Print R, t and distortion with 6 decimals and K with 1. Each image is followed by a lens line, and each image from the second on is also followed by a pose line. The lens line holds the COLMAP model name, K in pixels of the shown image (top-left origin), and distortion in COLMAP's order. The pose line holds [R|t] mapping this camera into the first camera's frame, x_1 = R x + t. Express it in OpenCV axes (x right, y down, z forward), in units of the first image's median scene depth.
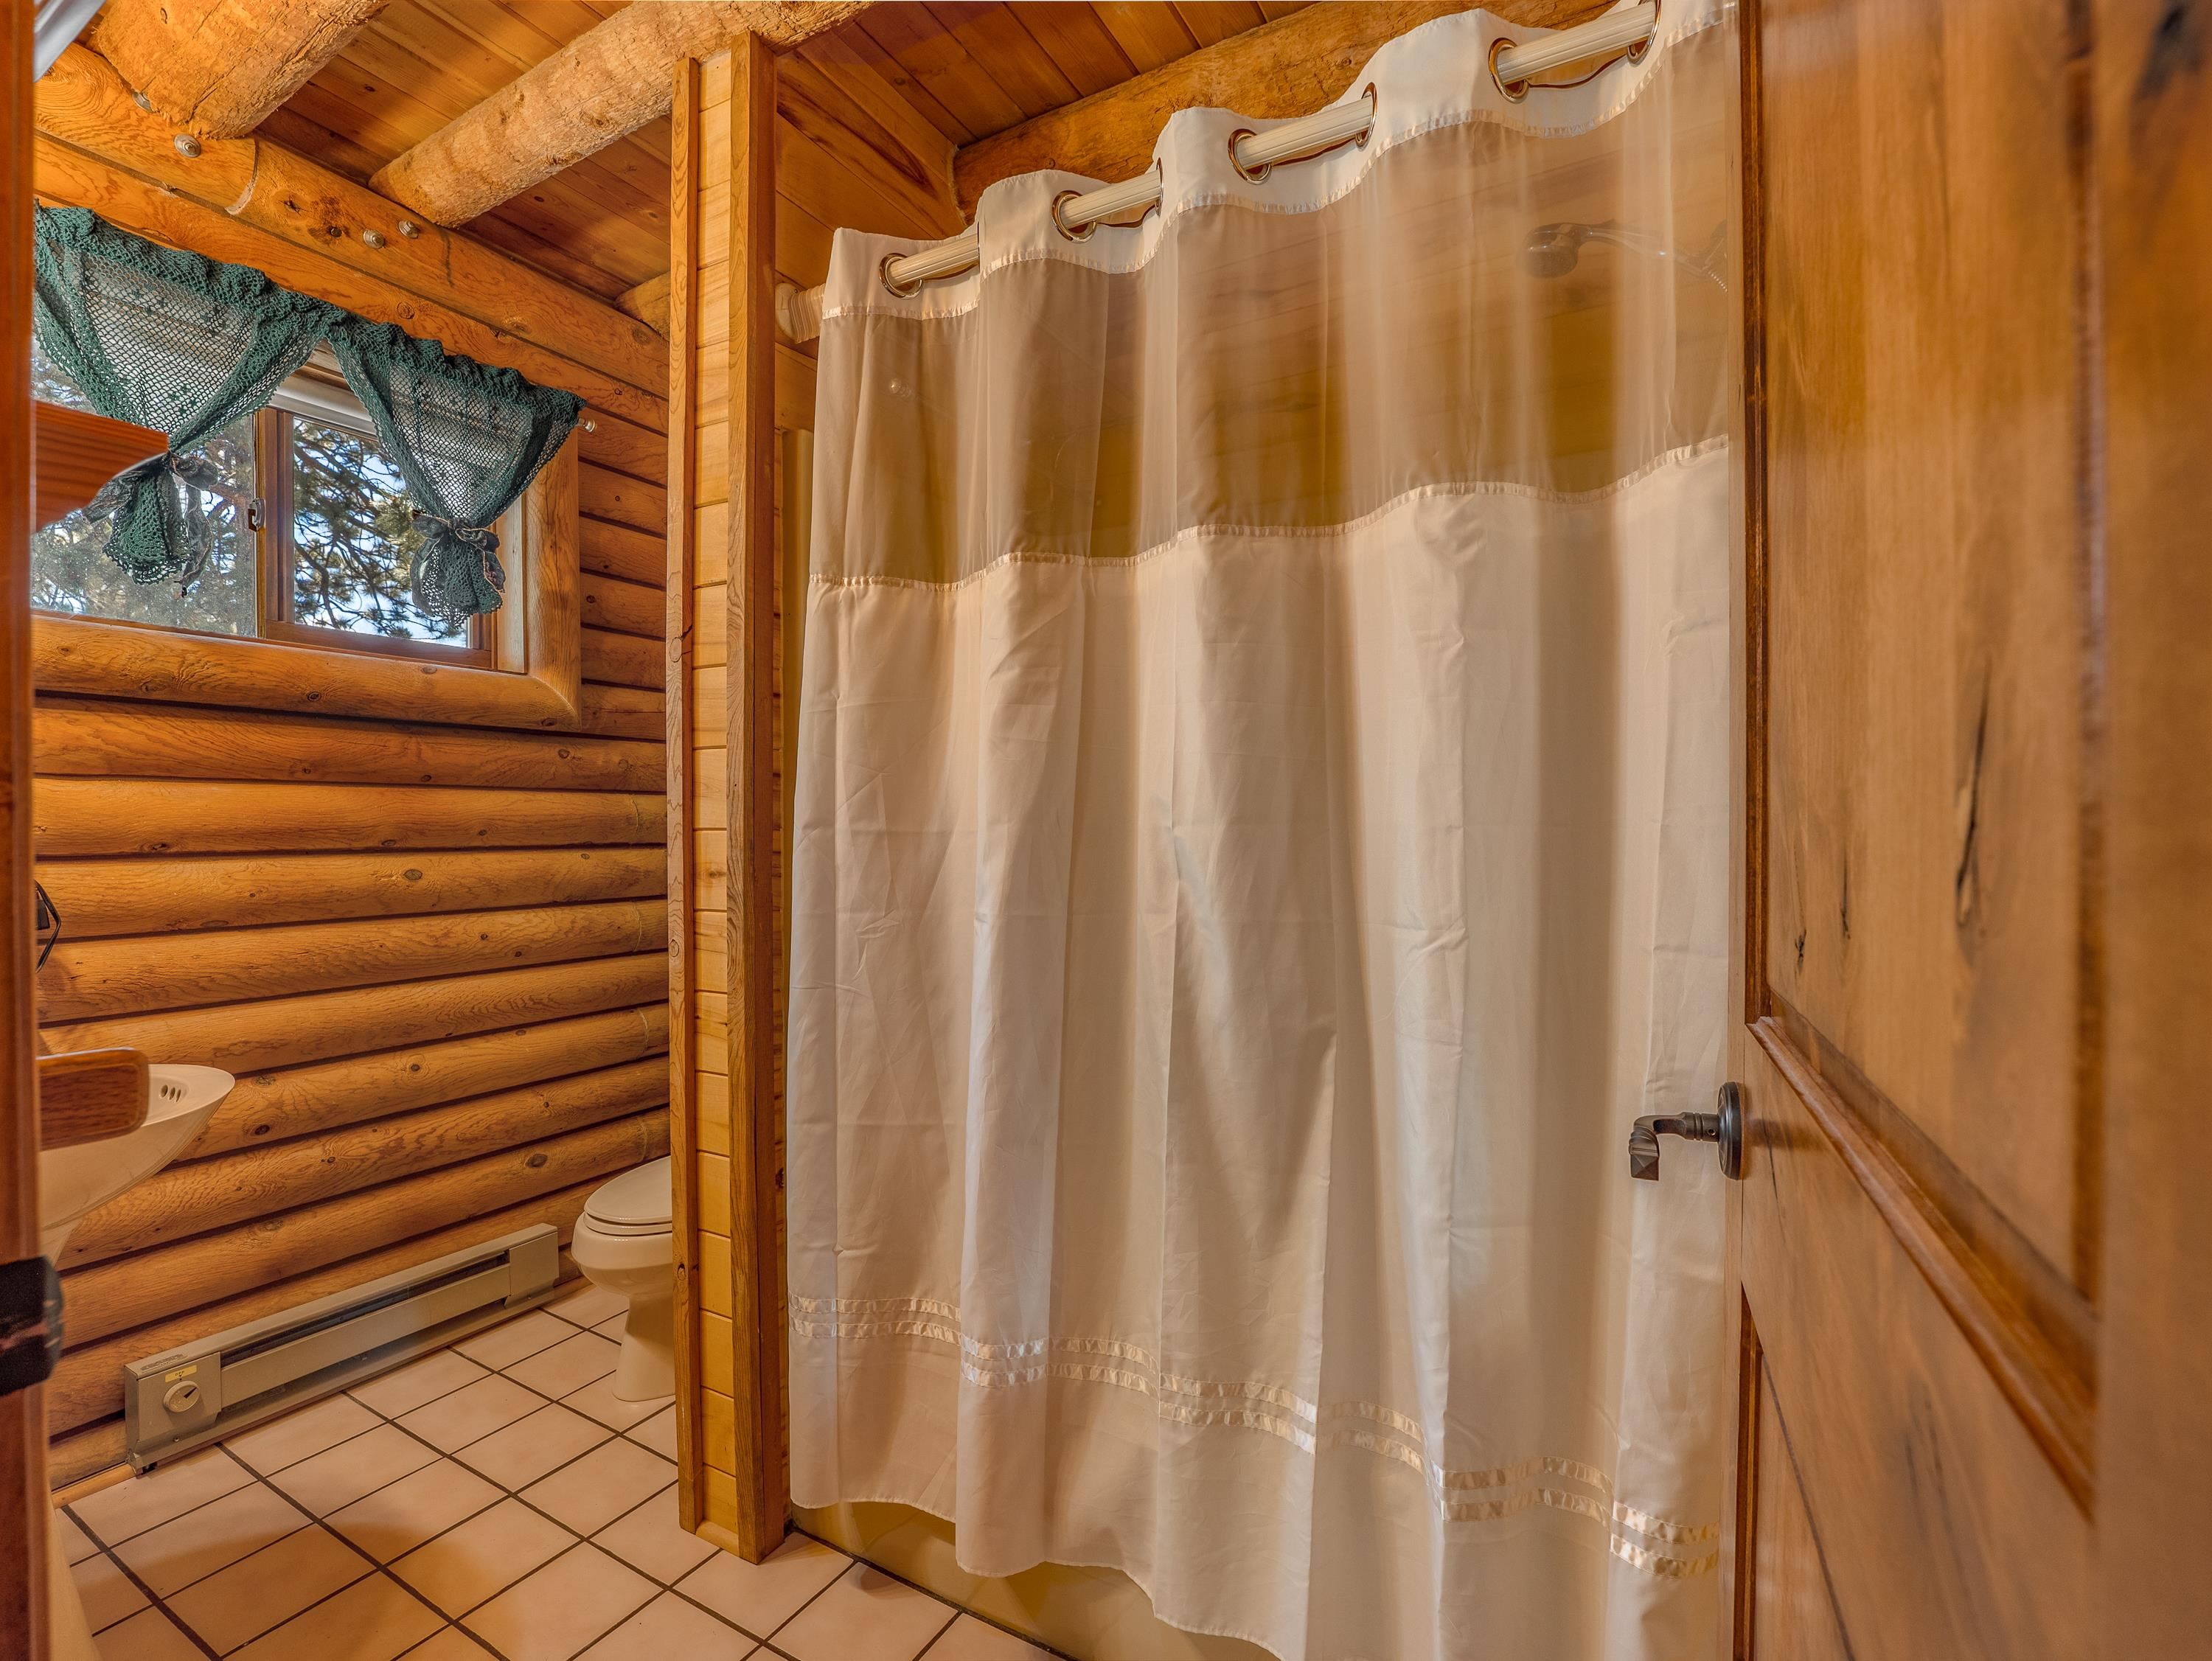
lens RADIAL K [[1005.5, 0, 1109.0], [0, 1005.5, 828.7], [0, 0, 1]] dist [-0.019493, 0.001176]
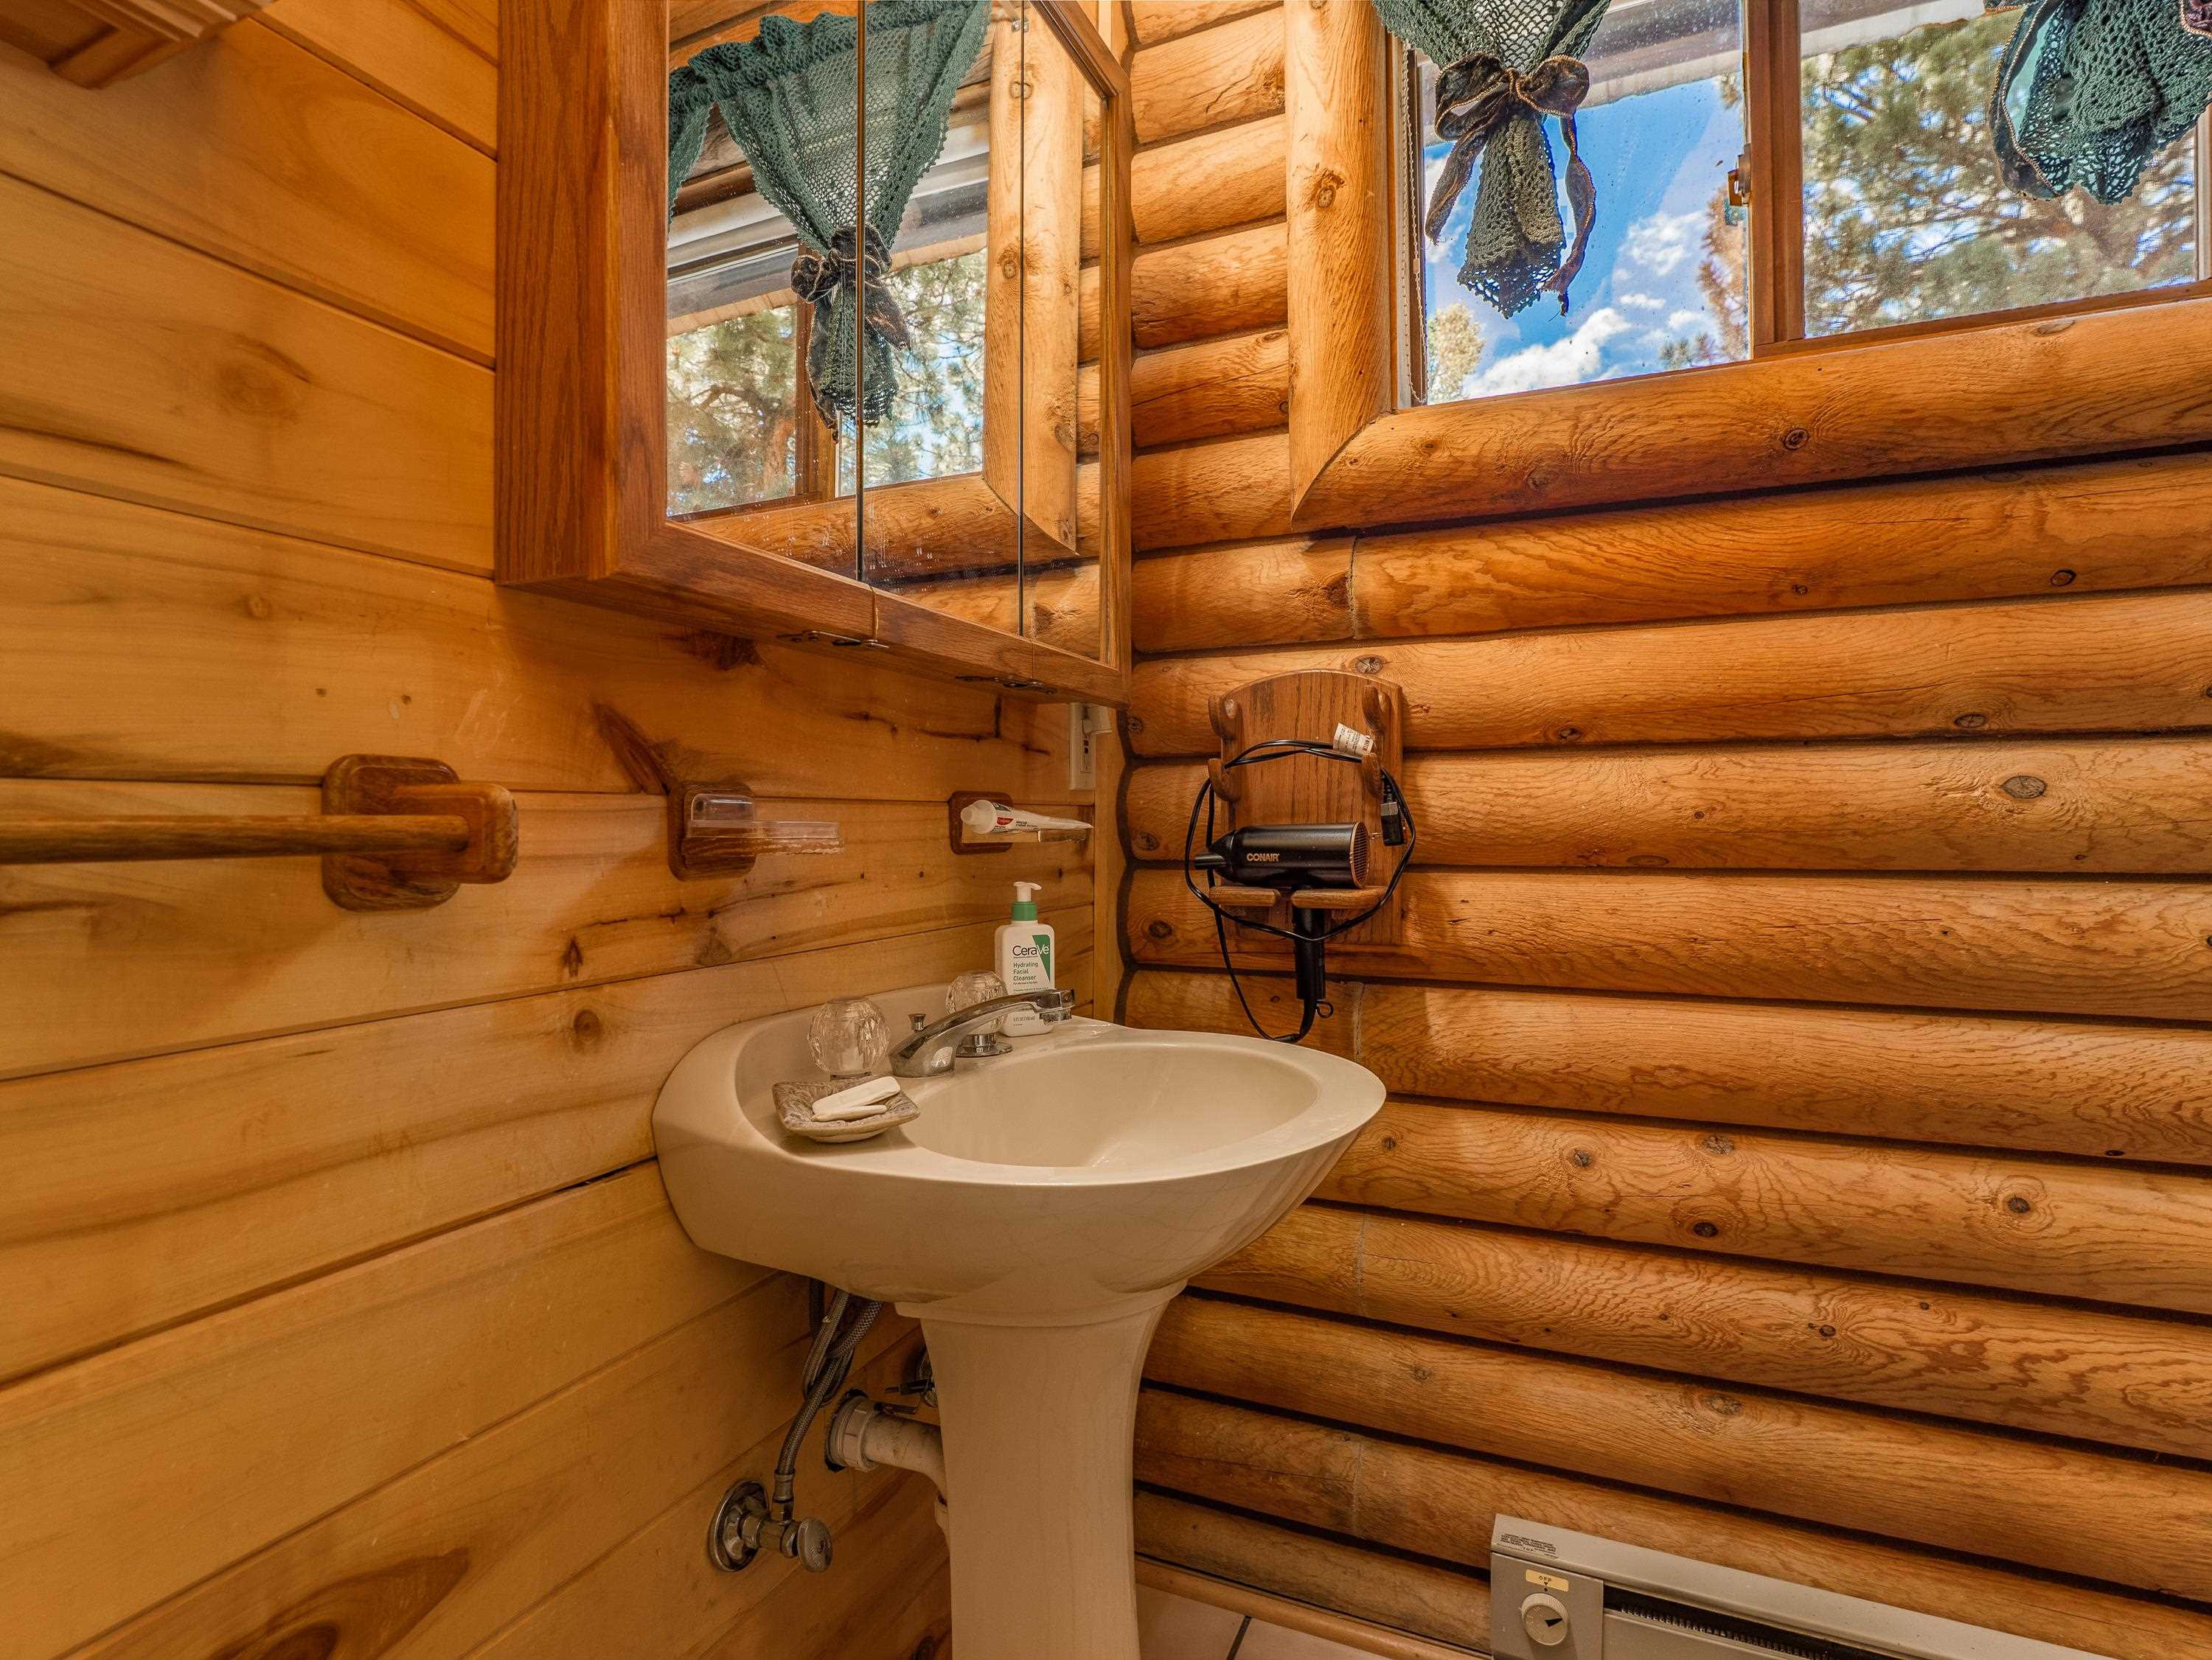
lens RADIAL K [[1128.3, 0, 1109.2], [0, 1128.3, 828.5], [0, 0, 1]] dist [-0.009198, -0.001203]
pose [[0.080730, 0.009048, -0.996695, -0.227518], [-0.000099, 0.999959, 0.009070, 0.064380], [0.996736, -0.000634, 0.080728, 0.567986]]
